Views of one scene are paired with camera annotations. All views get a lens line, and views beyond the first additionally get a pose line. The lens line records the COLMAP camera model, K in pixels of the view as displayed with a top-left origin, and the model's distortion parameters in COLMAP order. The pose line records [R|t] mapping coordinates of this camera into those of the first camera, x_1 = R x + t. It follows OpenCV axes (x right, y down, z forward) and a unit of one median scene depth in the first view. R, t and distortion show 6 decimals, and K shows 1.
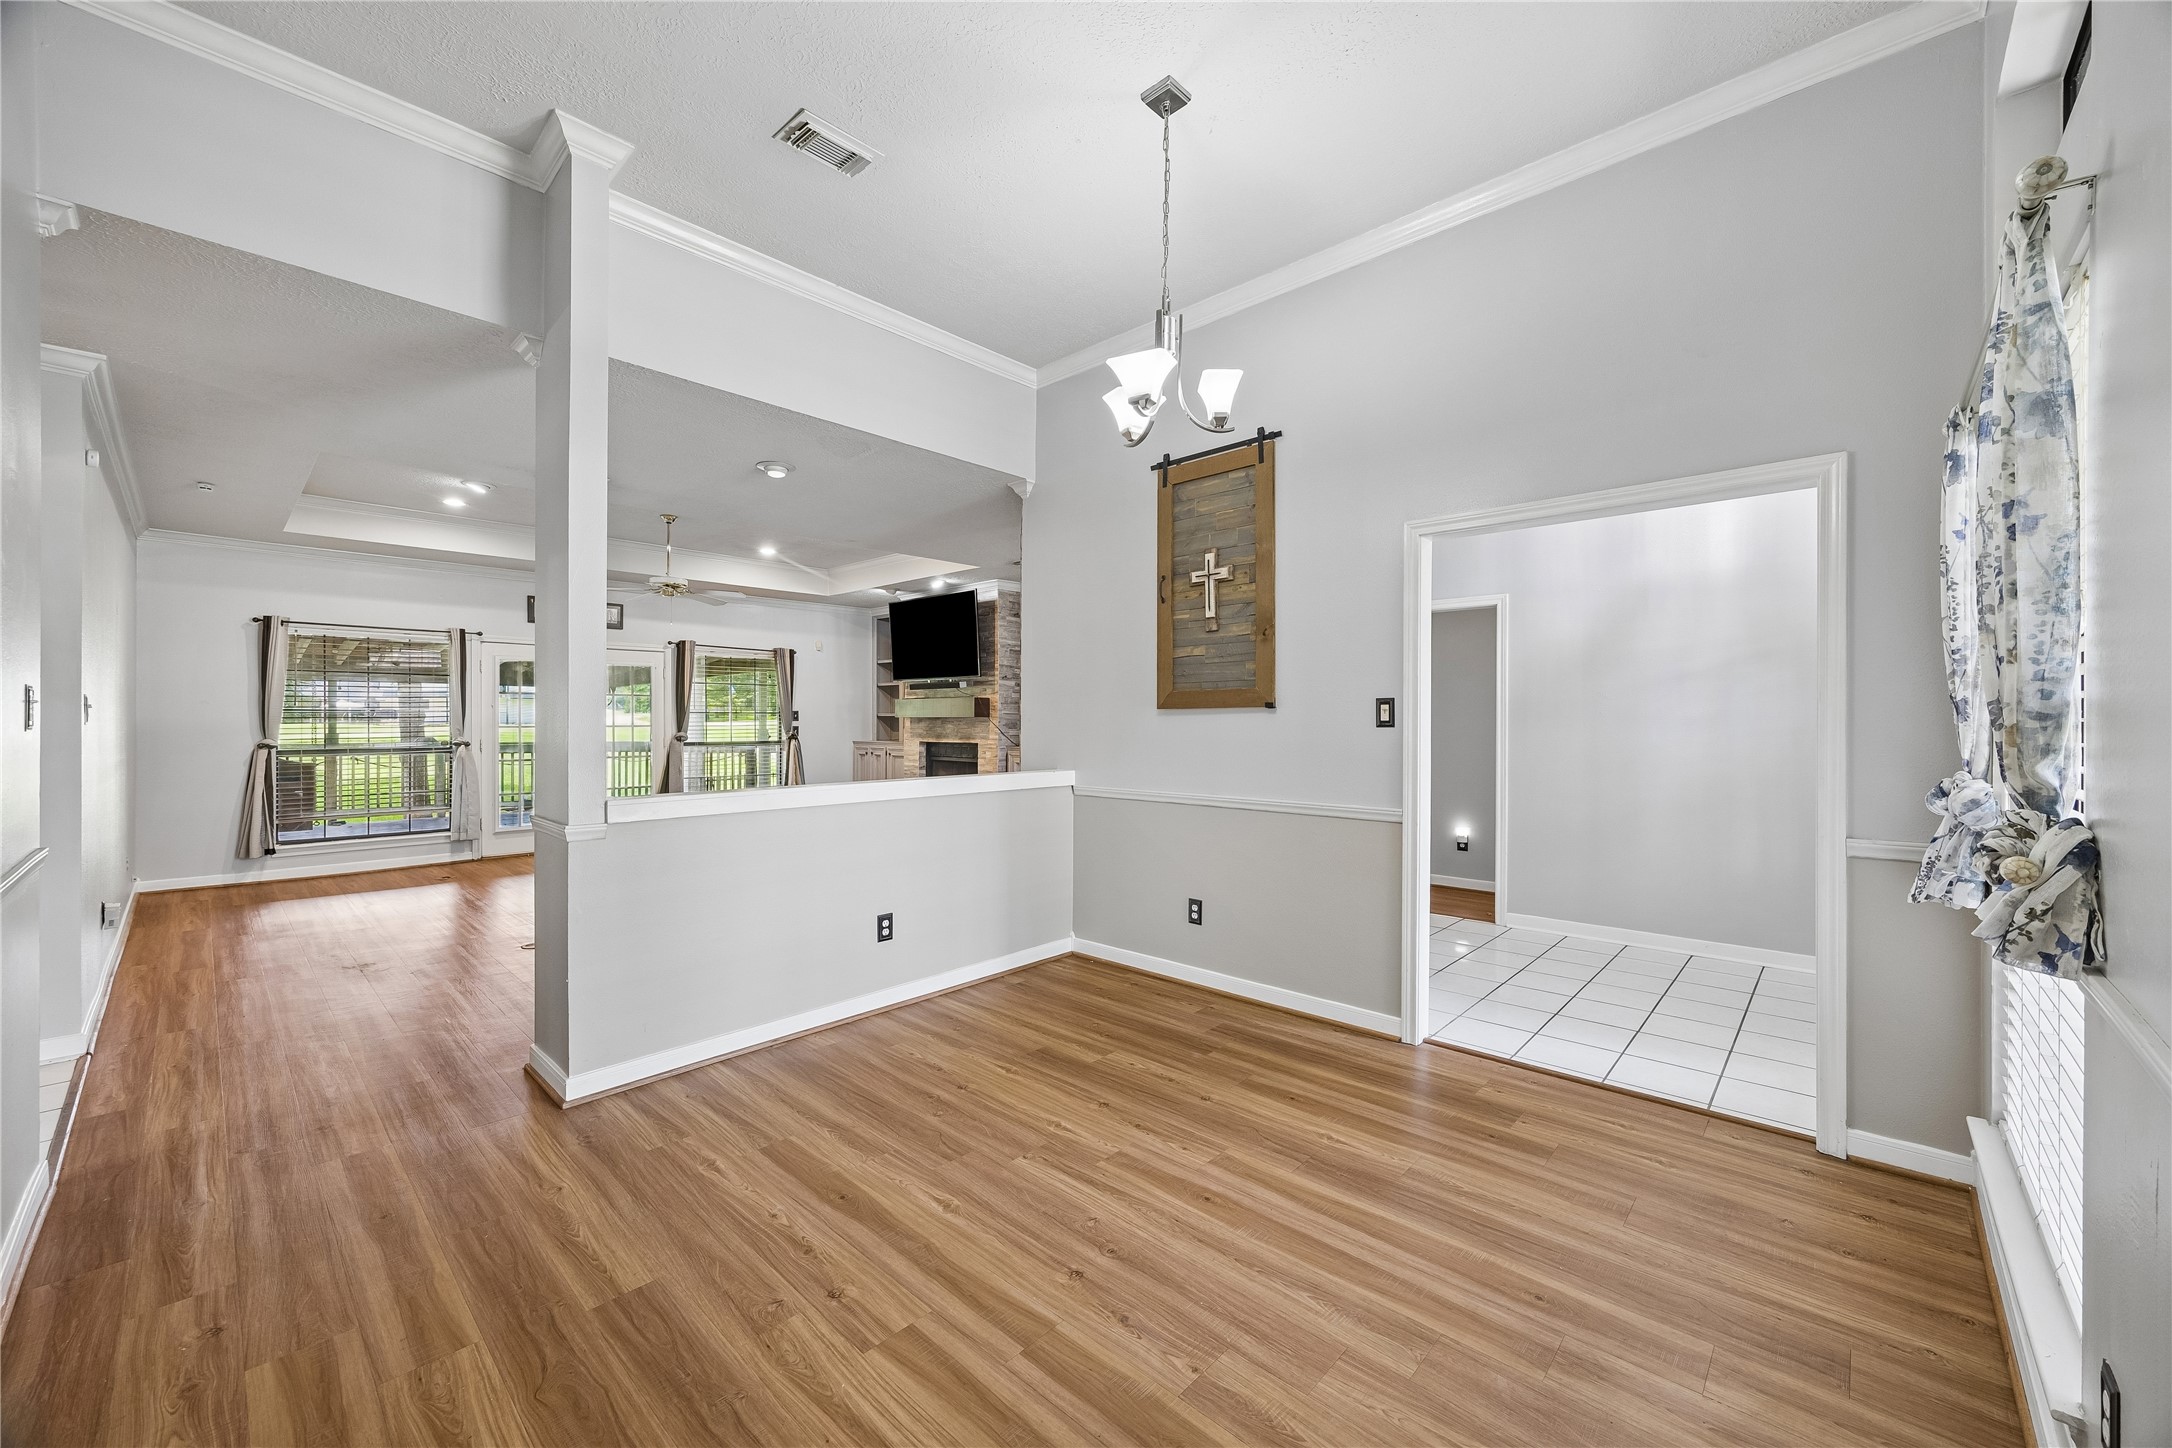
lens RADIAL K [[856.1, 0, 1078.9], [0, 856.1, 726.1], [0, 0, 1]] dist [0.006547, -0.003583]
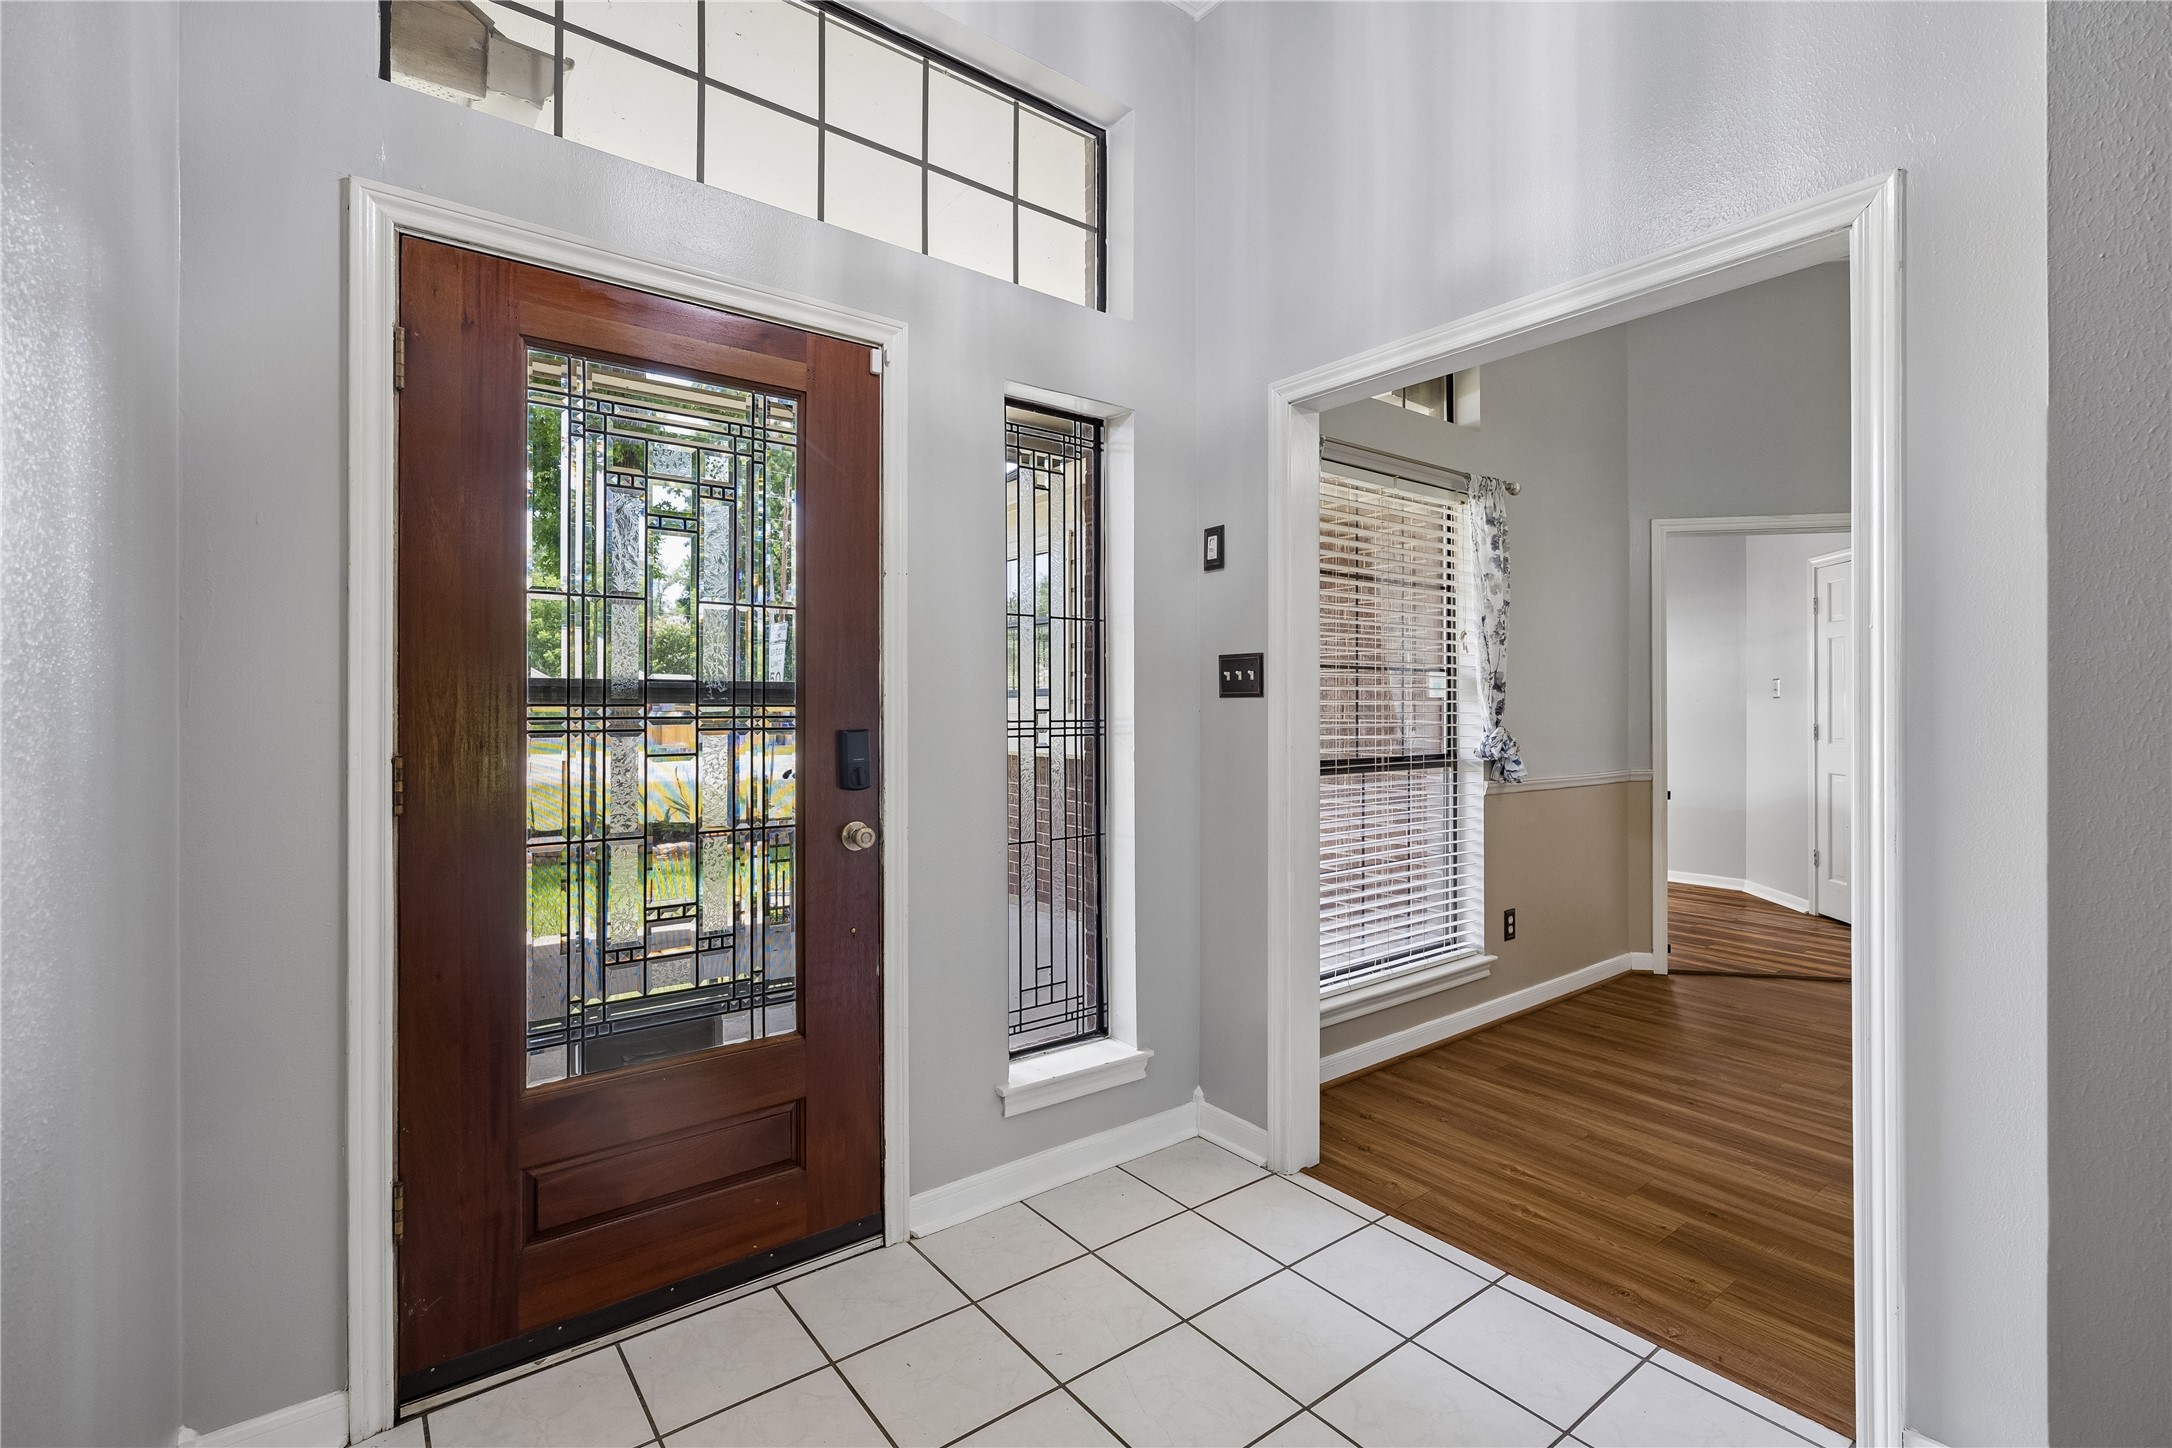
lens RADIAL K [[963.7, 0, 1103.9], [0, 963.7, 700.9], [0, 0, 1]] dist [-0.001321, -0.000090]
pose [[-0.987285, 0.000562, 0.158961, 0.360471], [0.000450, 1.000000, -0.000739, 0.005545], [-0.158962, -0.000658, -0.987285, 0.791744]]
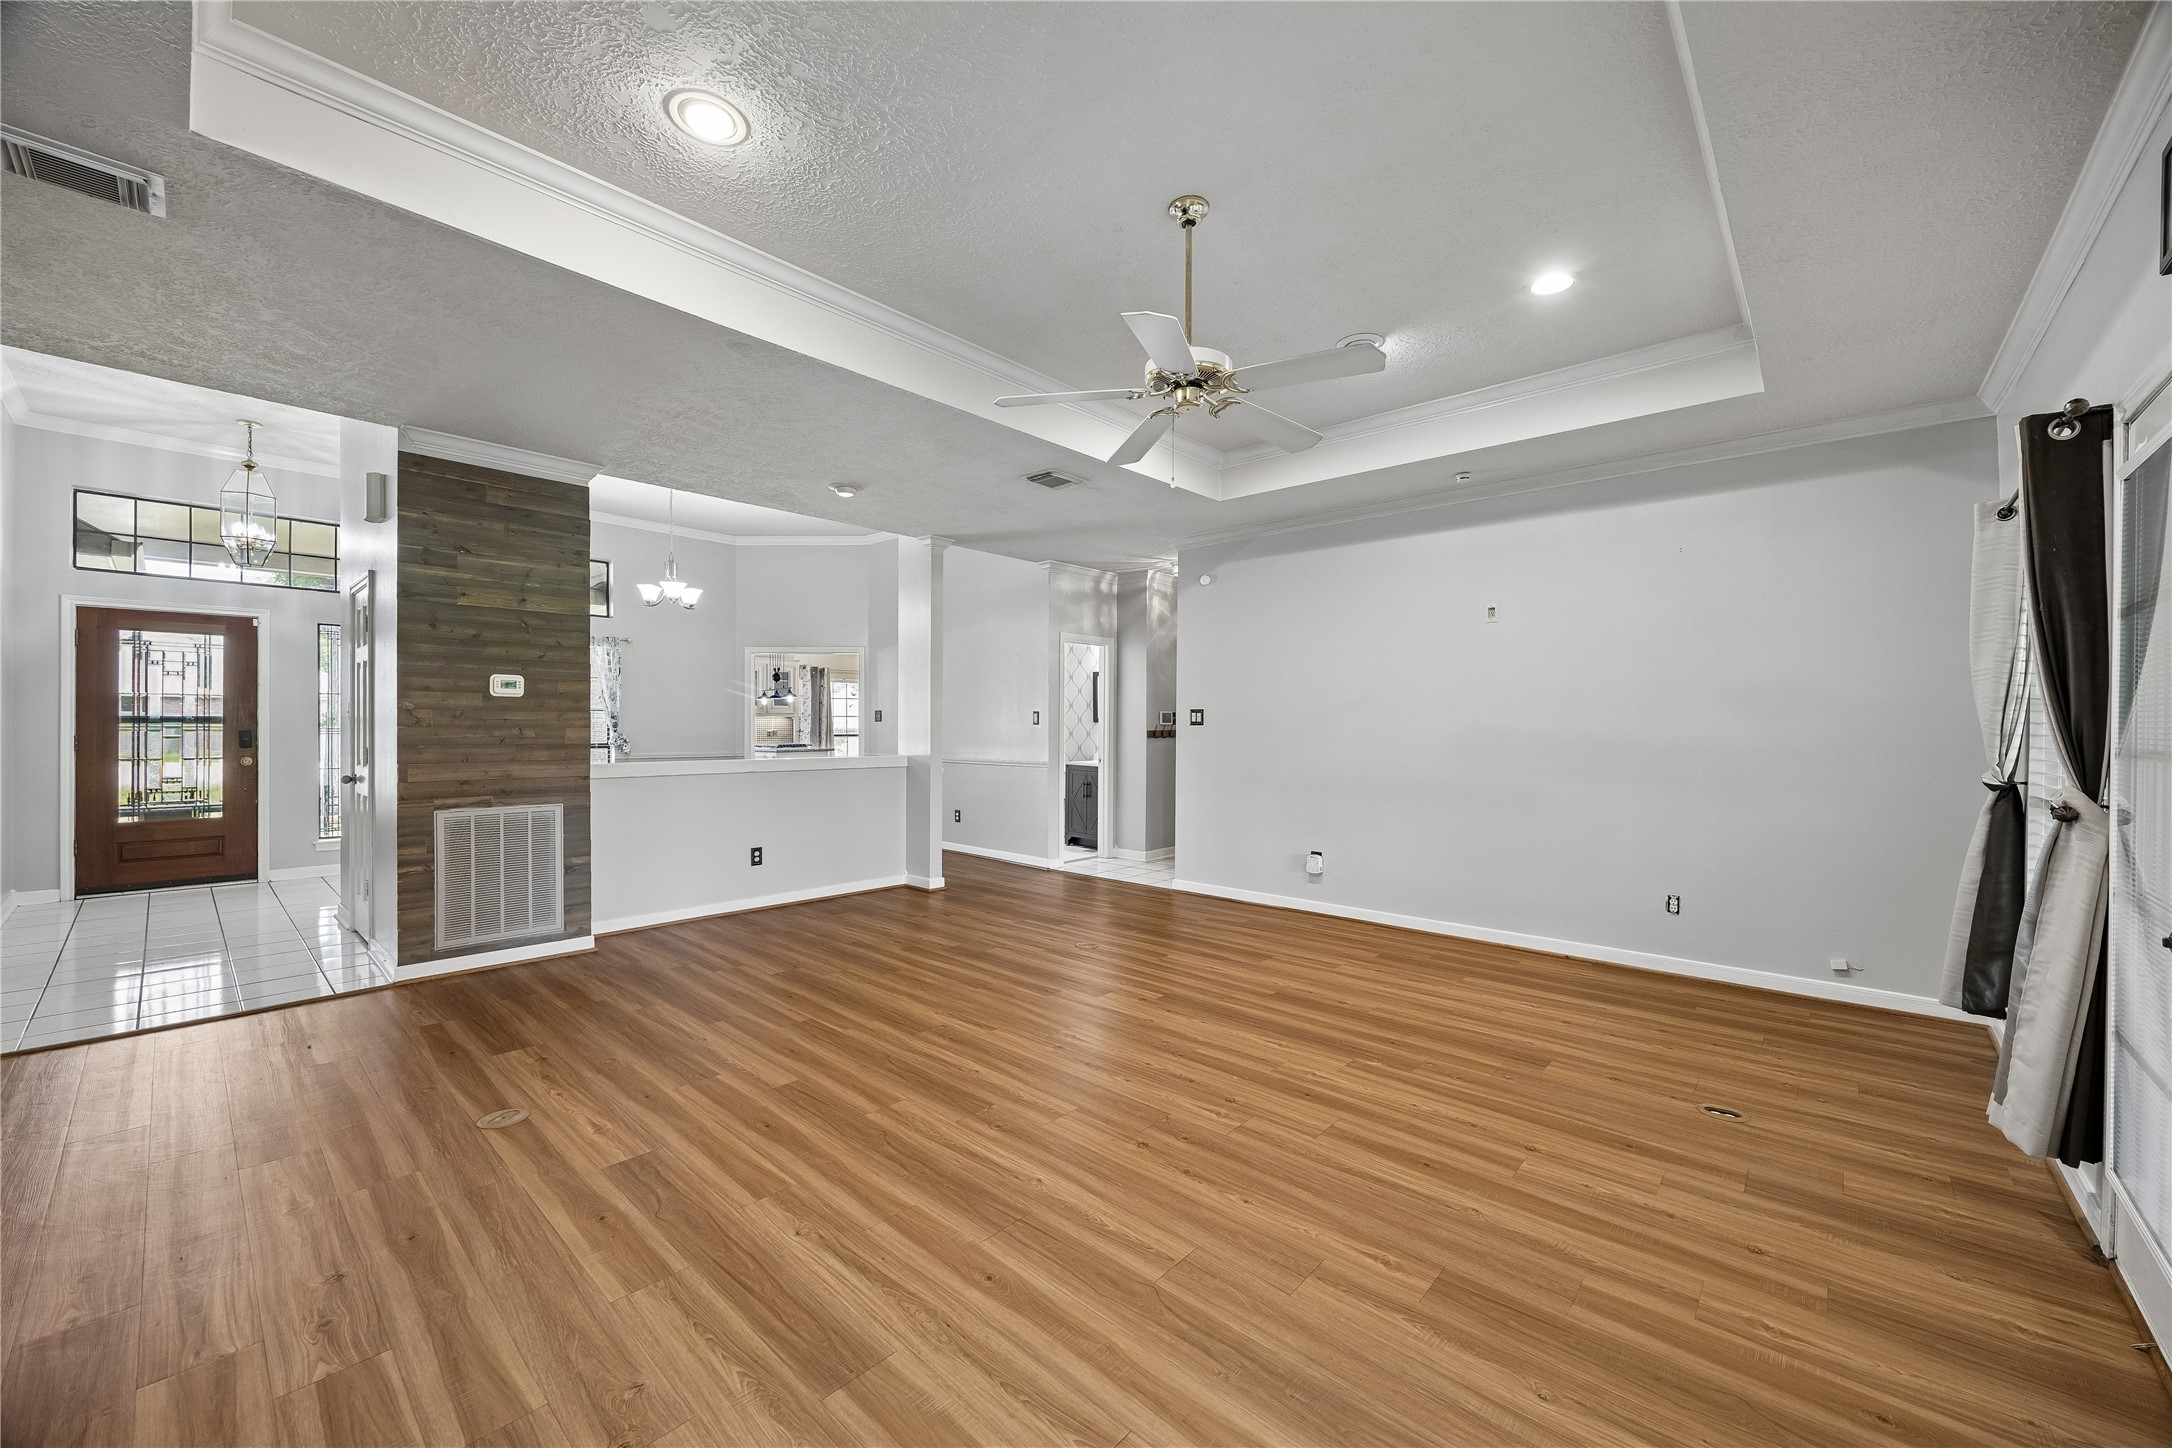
lens RADIAL K [[856.1, 0, 1078.9], [0, 856.1, 726.1], [0, 0, 1]] dist [0.006547, -0.003583]
pose [[-0.999429, -0.007489, -0.032950, -0.429855], [-0.007928, 0.999881, 0.013204, -0.010625], [0.032847, 0.013457, -0.999370, 1.499590]]
